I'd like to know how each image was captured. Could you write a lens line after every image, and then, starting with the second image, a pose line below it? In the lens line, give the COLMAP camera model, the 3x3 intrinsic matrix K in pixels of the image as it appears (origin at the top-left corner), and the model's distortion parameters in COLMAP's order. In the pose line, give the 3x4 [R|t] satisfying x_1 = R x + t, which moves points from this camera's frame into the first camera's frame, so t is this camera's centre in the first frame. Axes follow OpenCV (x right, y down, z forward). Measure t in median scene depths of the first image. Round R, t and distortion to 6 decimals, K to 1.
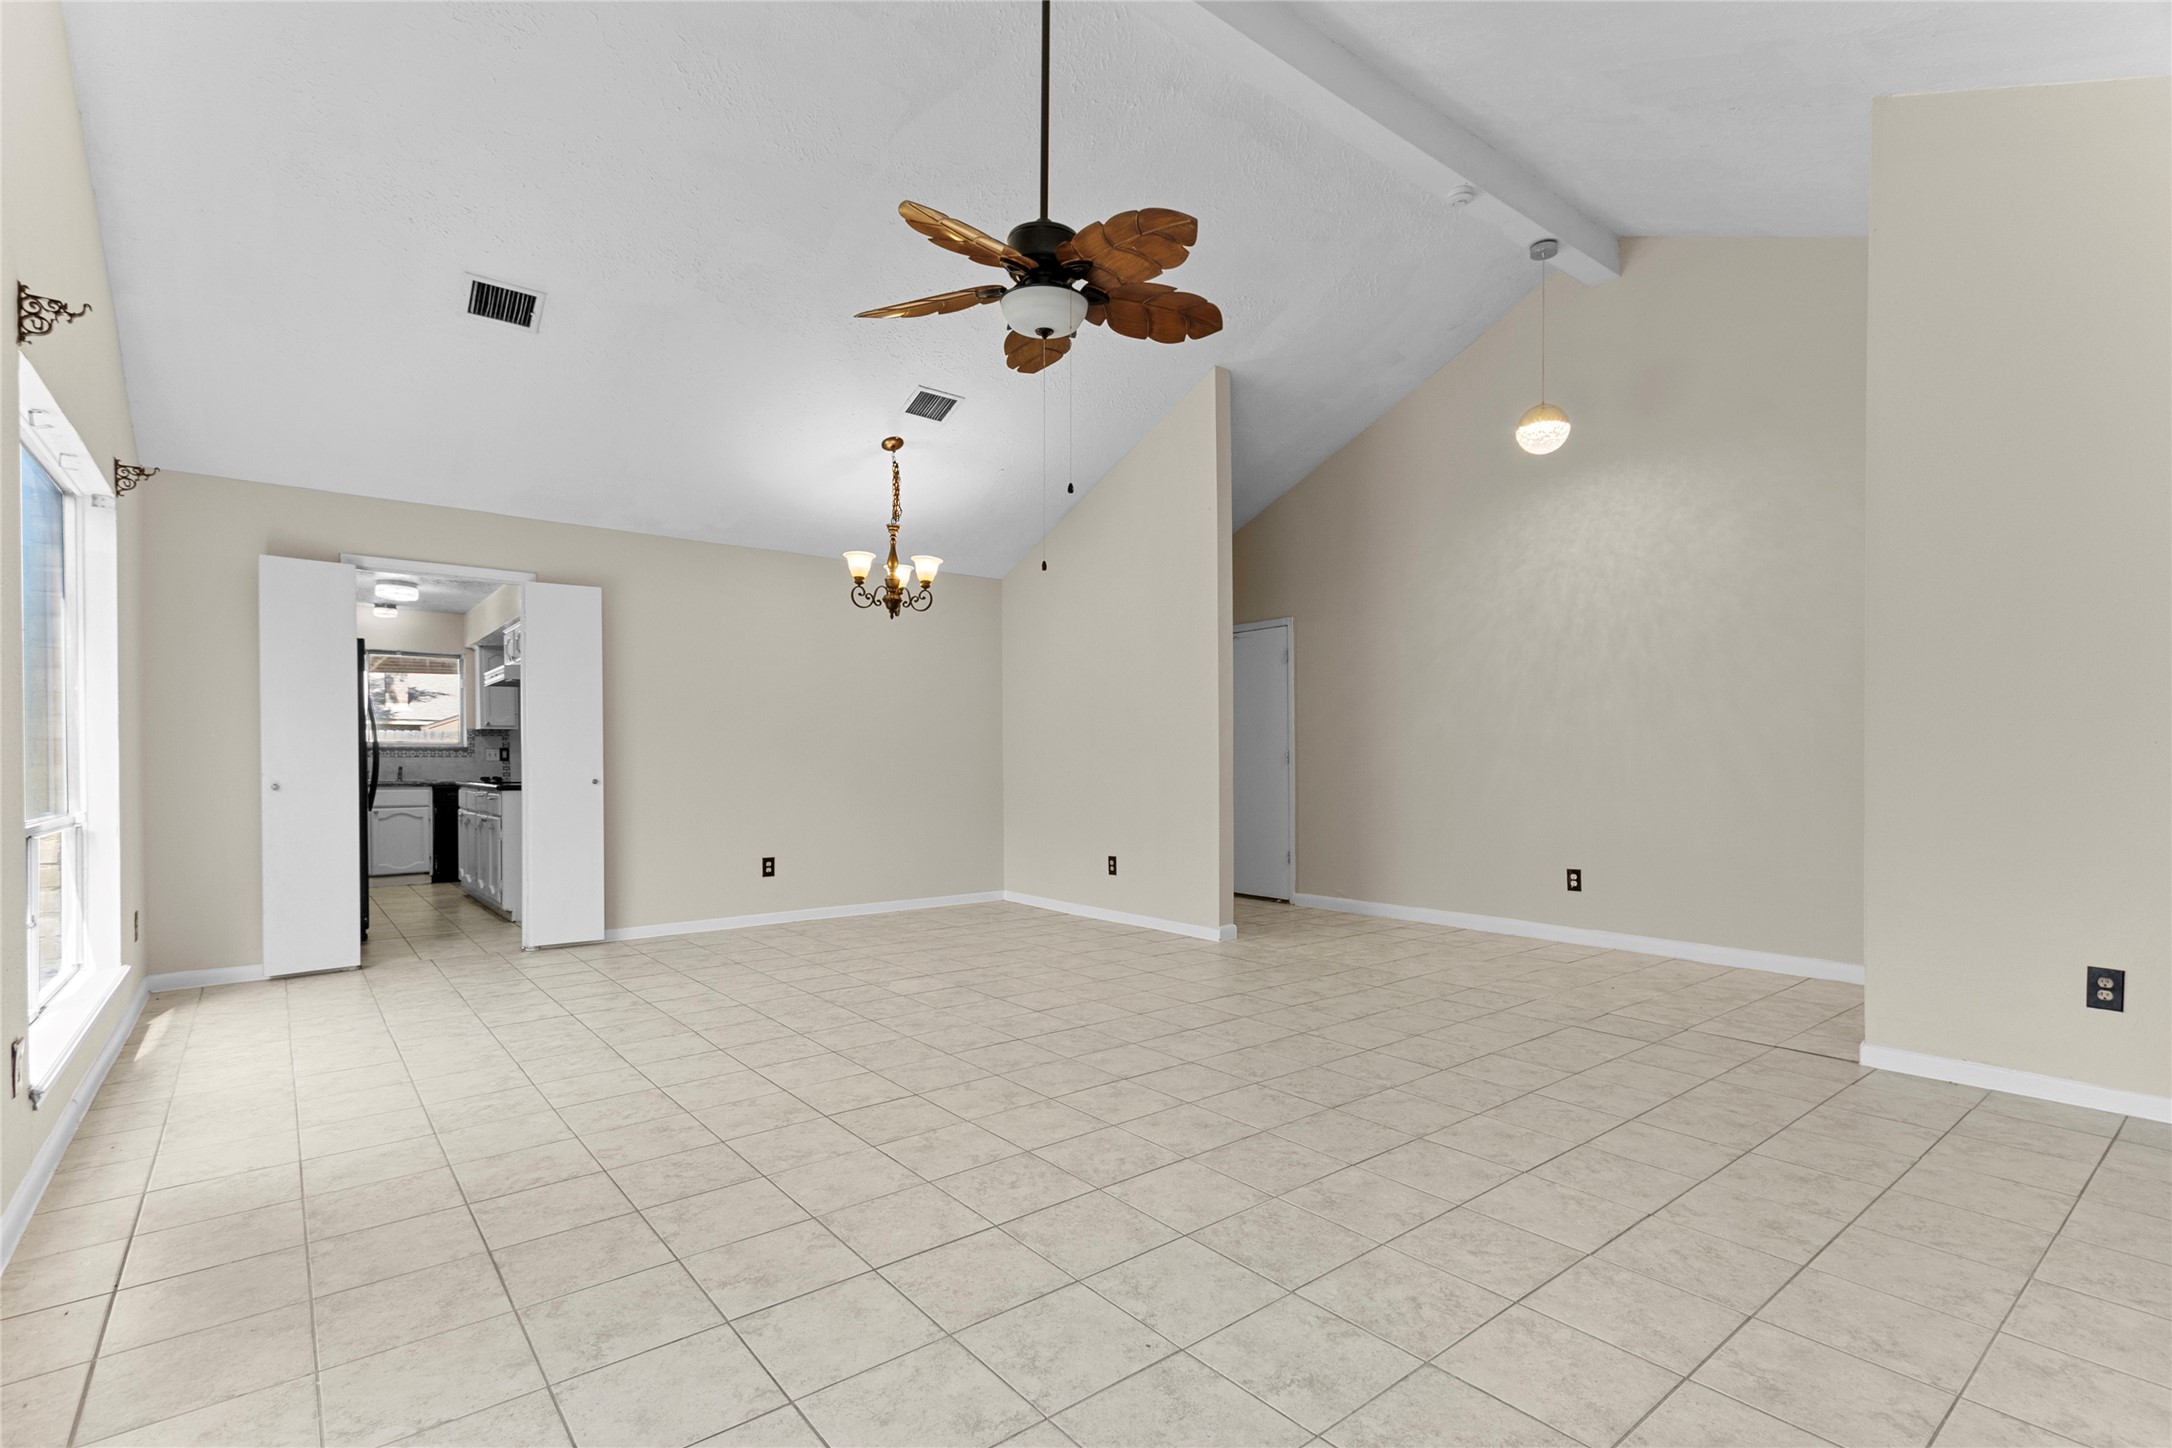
lens RADIAL K [[1004.2, 0, 1097.8], [0, 1004.2, 768.4], [0, 0, 1]] dist [0.001677, 0.000120]
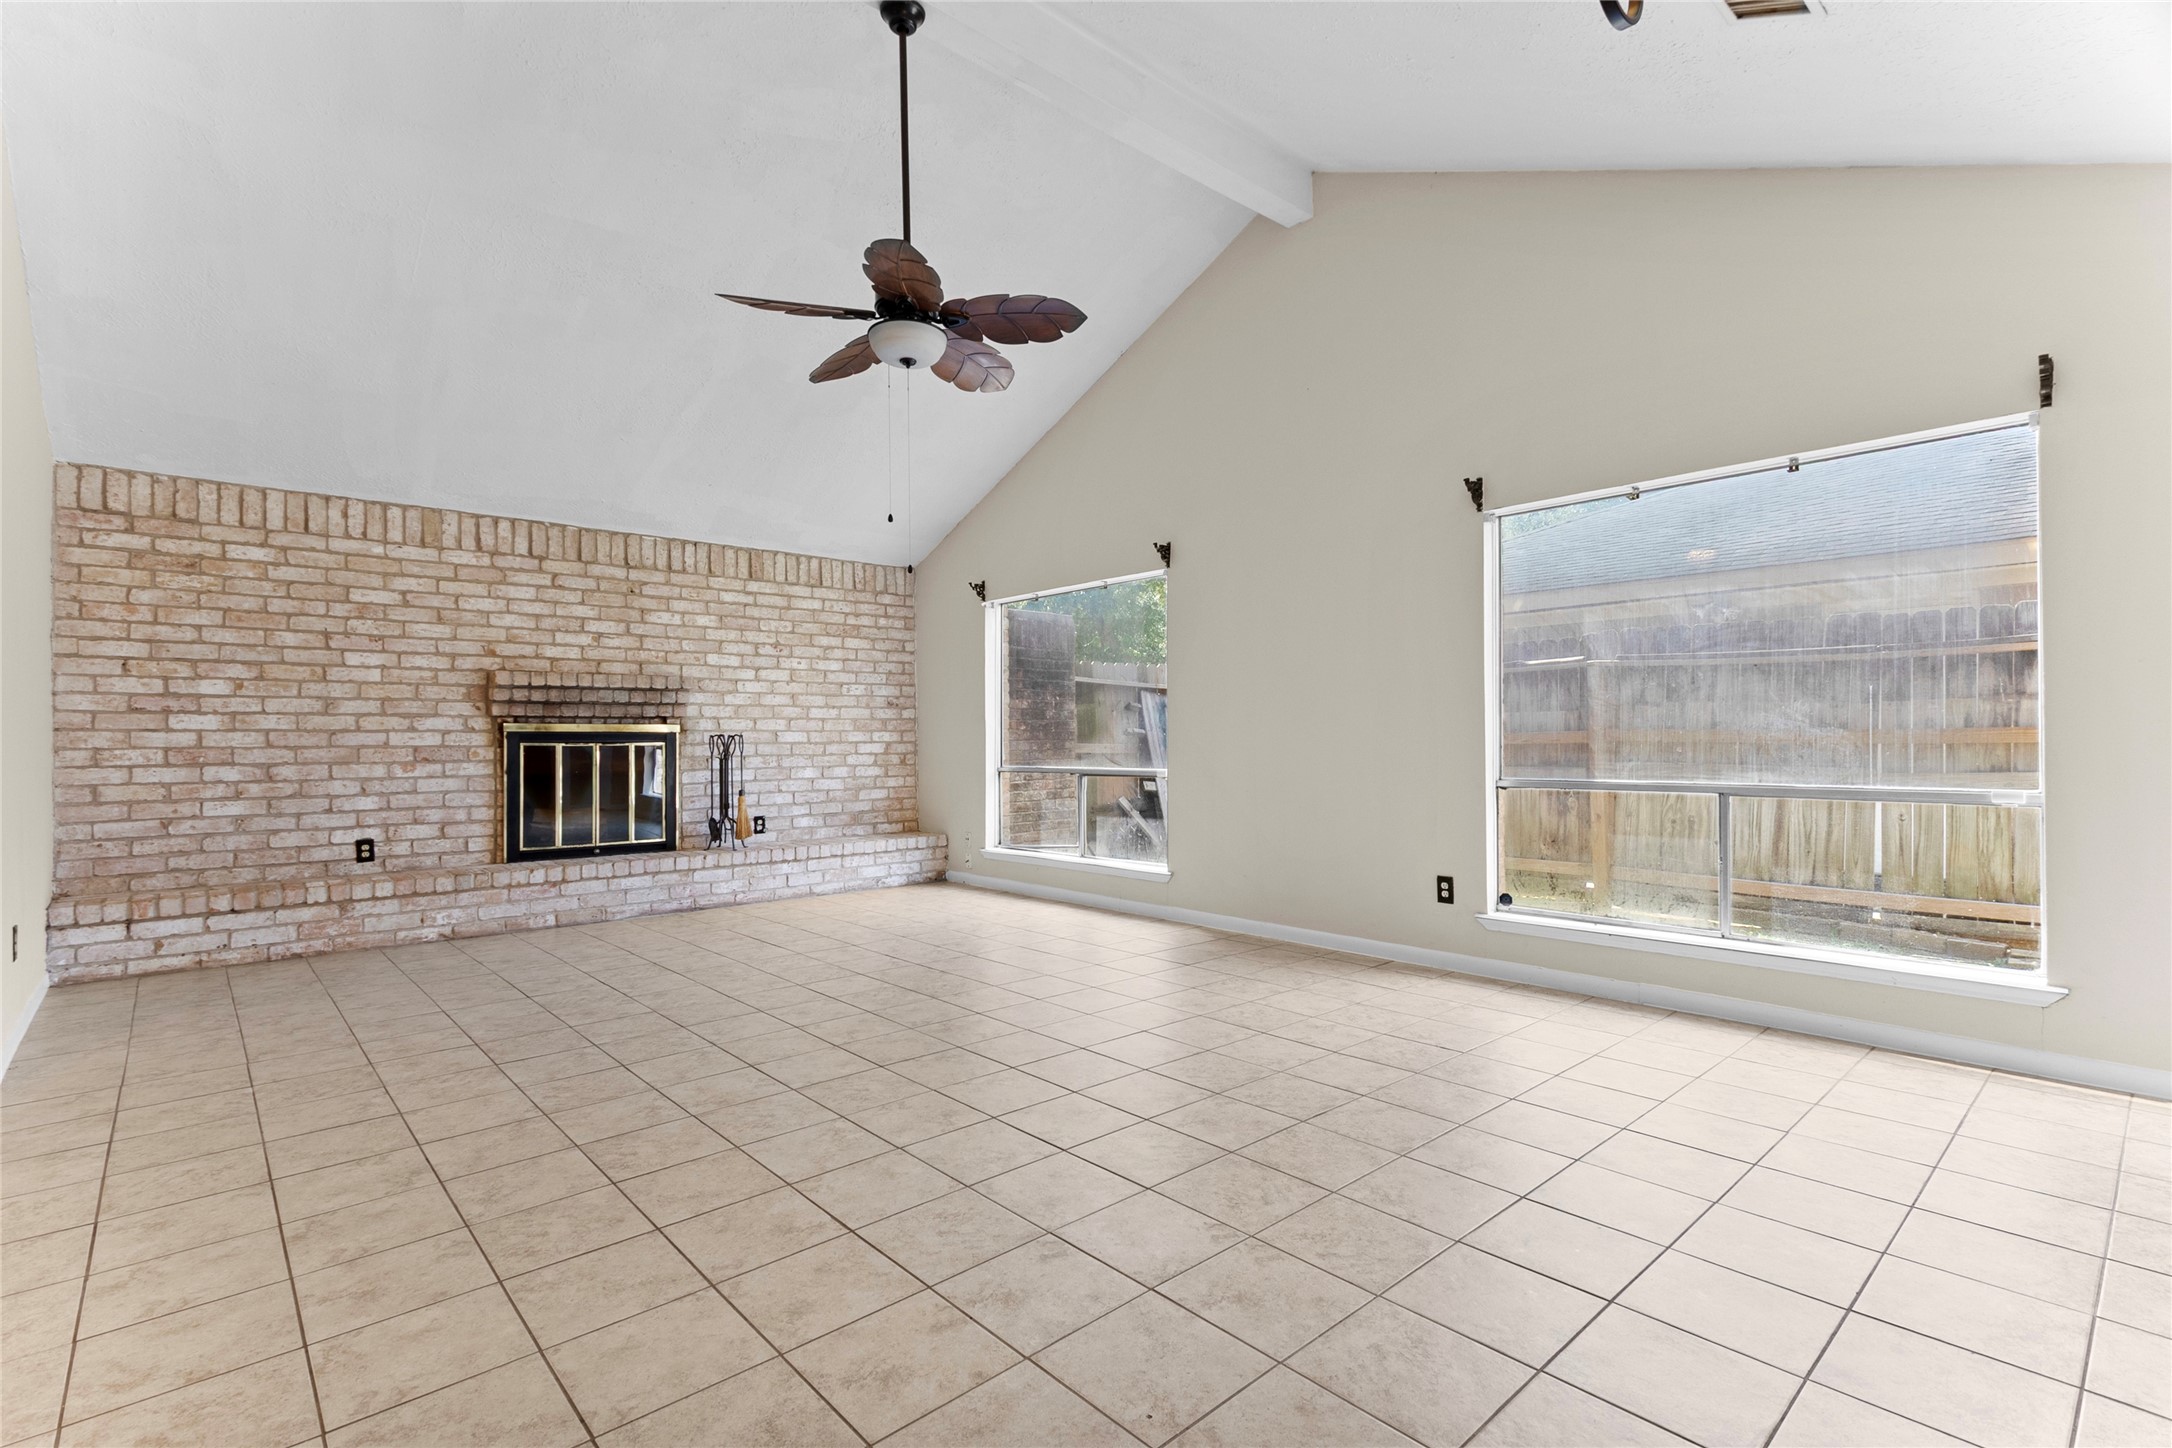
lens RADIAL K [[999.4, 0, 1083.1], [0, 999.4, 737.0], [0, 0, 1]] dist [0.001830, -0.000146]
pose [[-0.998920, 0.009788, -0.045420, -0.194040], [0.009564, 0.999941, 0.005137, -0.016967], [0.045468, 0.004697, -0.998955, 2.130451]]
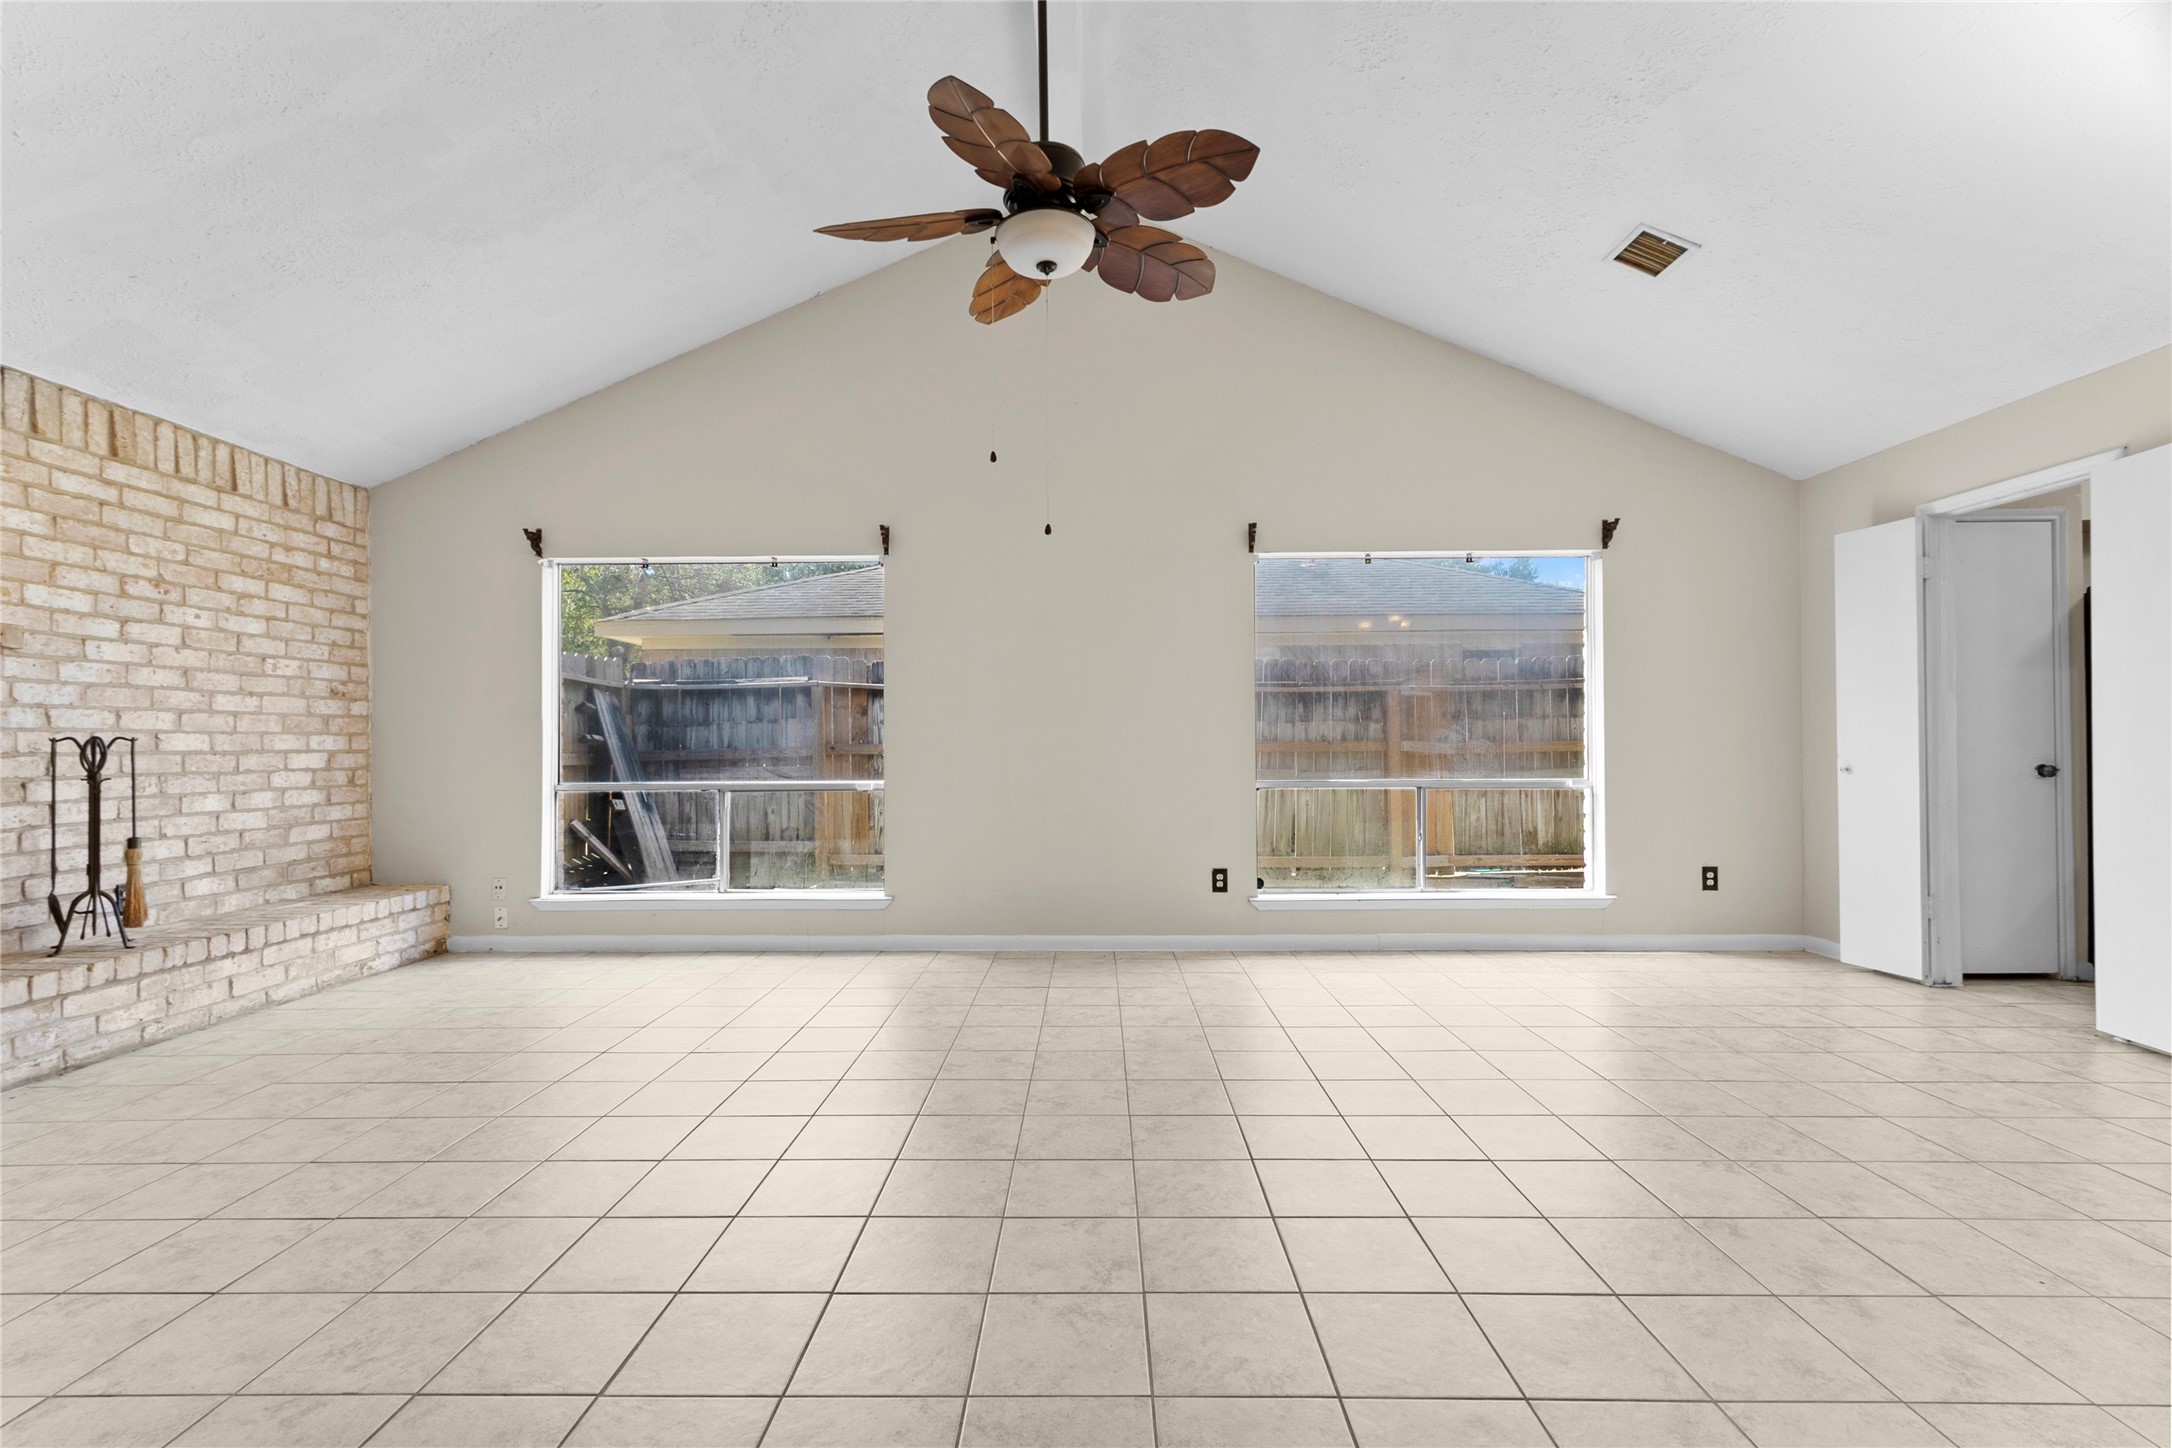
lens RADIAL K [[991.3, 0, 1083.8], [0, 991.3, 735.6], [0, 0, 1]] dist [0.003047, 0.000532]
pose [[-0.644145, -0.001363, -0.764902, 0.599742], [0.000462, 0.999998, -0.002171, -0.017178], [0.764903, -0.001752, -0.644143, 1.591121]]
